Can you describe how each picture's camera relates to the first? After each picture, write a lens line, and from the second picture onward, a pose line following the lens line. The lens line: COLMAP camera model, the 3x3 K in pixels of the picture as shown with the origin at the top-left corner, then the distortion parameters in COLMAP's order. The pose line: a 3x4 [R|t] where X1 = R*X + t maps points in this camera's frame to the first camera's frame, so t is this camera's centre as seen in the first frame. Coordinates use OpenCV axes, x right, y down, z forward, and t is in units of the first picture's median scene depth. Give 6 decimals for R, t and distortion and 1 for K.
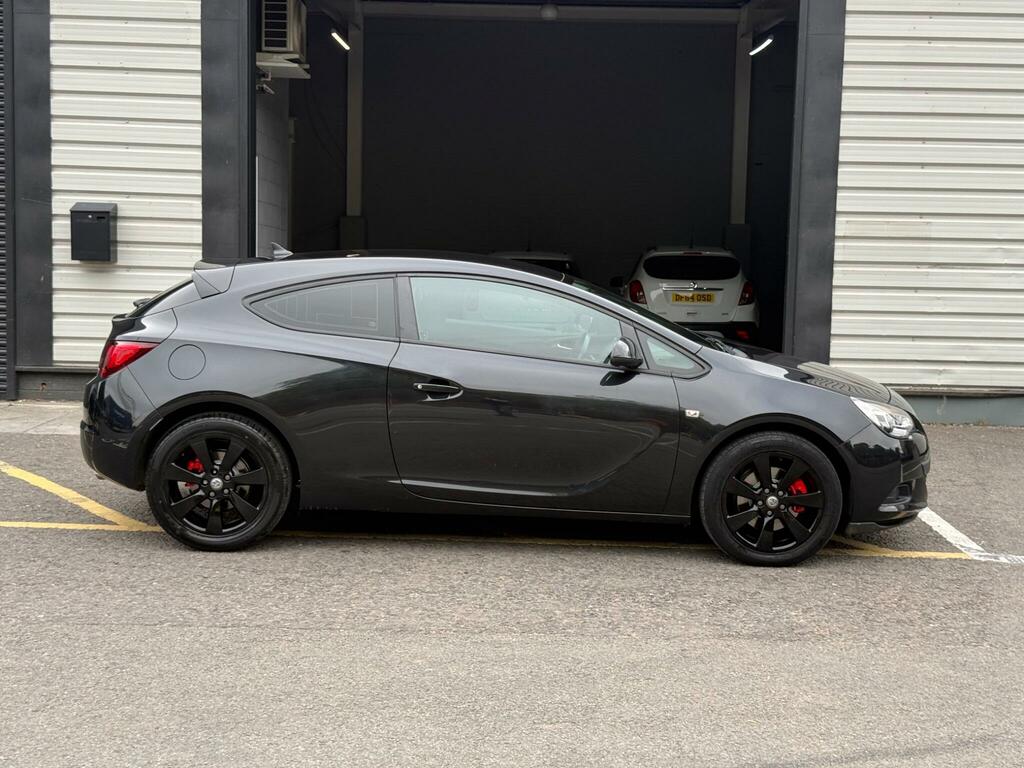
lens RADIAL K [[1430.6, 0, 512.0], [0, 1430.6, 384.0], [0, 0, 1]] dist [0.189792, -0.346422]
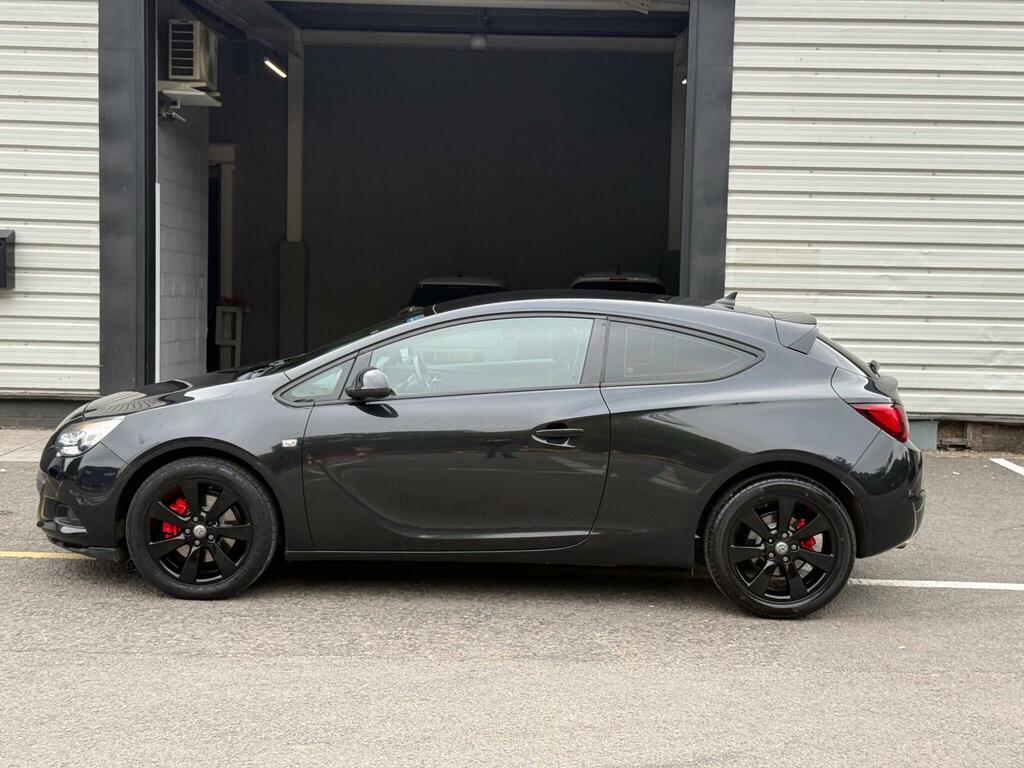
lens RADIAL K [[1428.2, 0, 503.9], [0, 1428.2, 389.7], [0, 0, 1]] dist [0.195115, -0.397170]
pose [[0.999999, -0.000225, 0.001591, 0.065987], [0.000245, 0.999916, -0.012963, -0.000486], [-0.001588, 0.012964, 0.999915, -0.008579]]
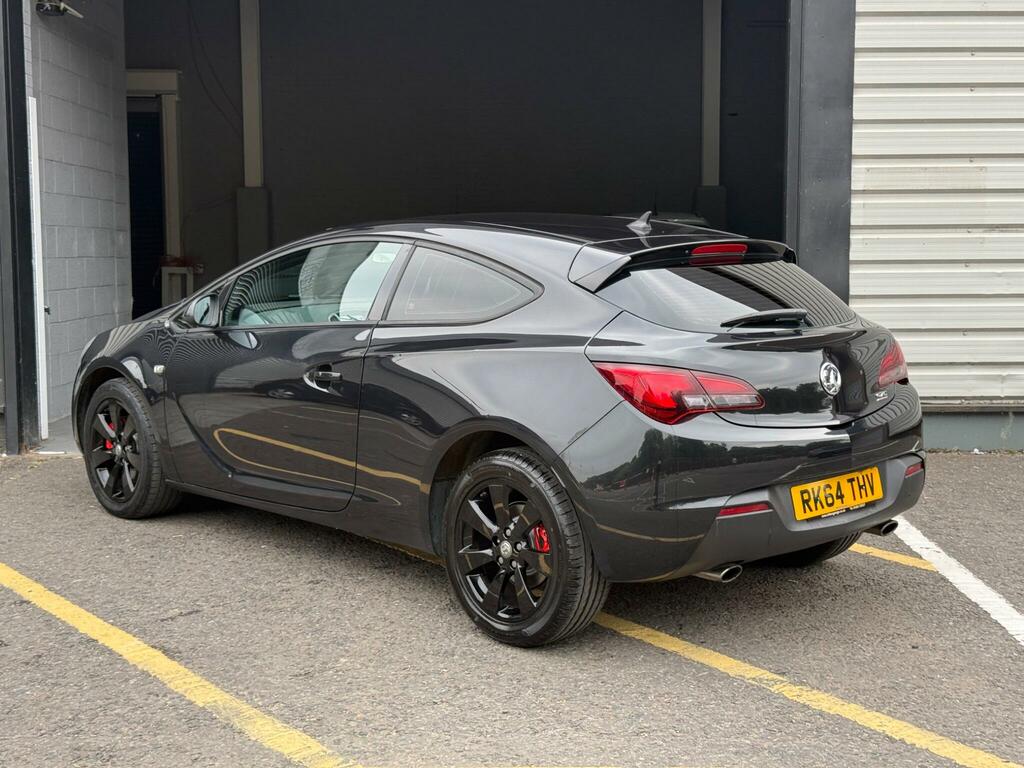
lens RADIAL K [[1430.5, 0, 519.2], [0, 1430.5, 365.8], [0, 0, 1]] dist [0.214366, -0.475592]
pose [[0.999370, -0.028185, 0.021574, 0.043609], [0.028065, 0.999589, 0.005845, -0.025370], [-0.021730, -0.005236, 0.999750, 0.295237]]
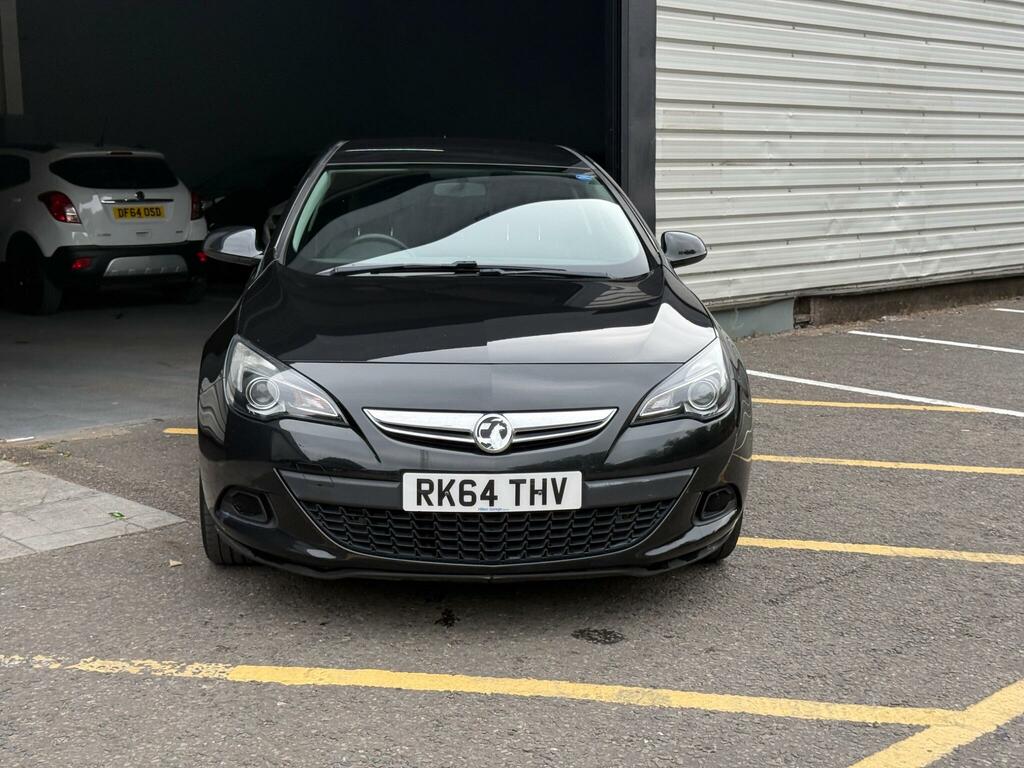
lens RADIAL K [[1430.8, 0, 517.3], [0, 1430.8, 387.0], [0, 0, 1]] dist [0.196321, -0.413852]
pose [[0.693560, -0.134119, 0.707804, -0.437830], [0.082932, 0.990849, 0.106490, -0.050262], [-0.715609, -0.015158, 0.698336, 0.475577]]
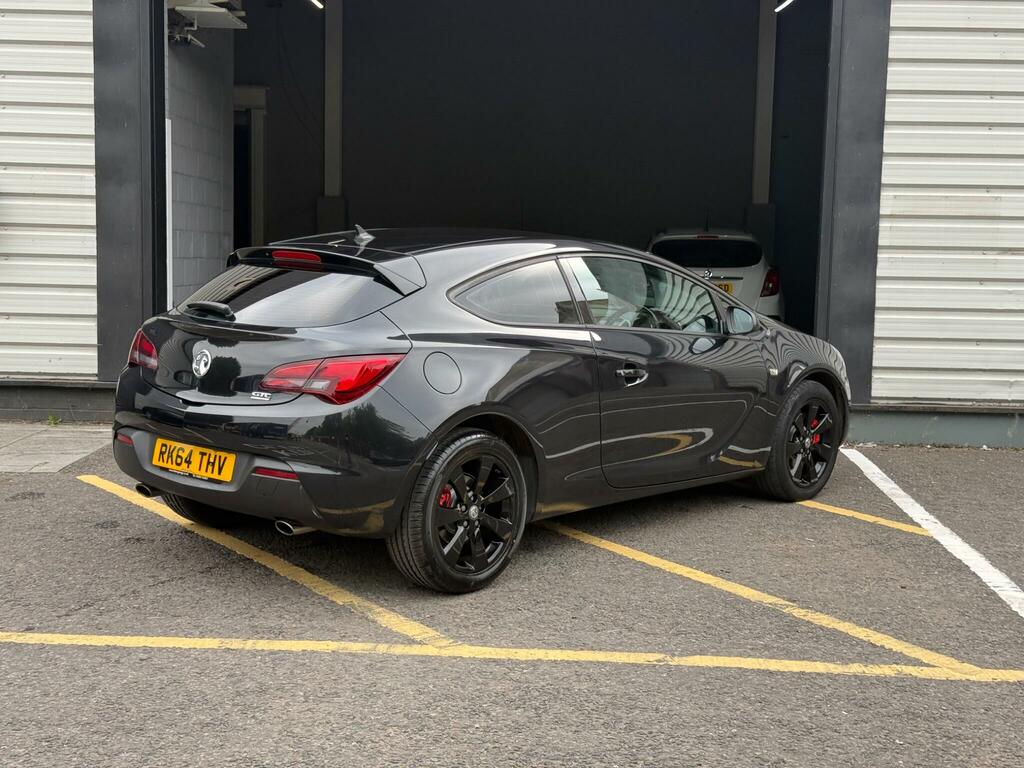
lens RADIAL K [[1426.0, 0, 504.3], [0, 1426.0, 383.4], [0, 0, 1]] dist [0.210919, -0.426060]
pose [[0.999745, -0.000176, -0.022568, 0.033312], [0.000421, 0.999941, 0.010824, -0.017492], [0.022565, -0.010831, 0.999687, 0.191439]]
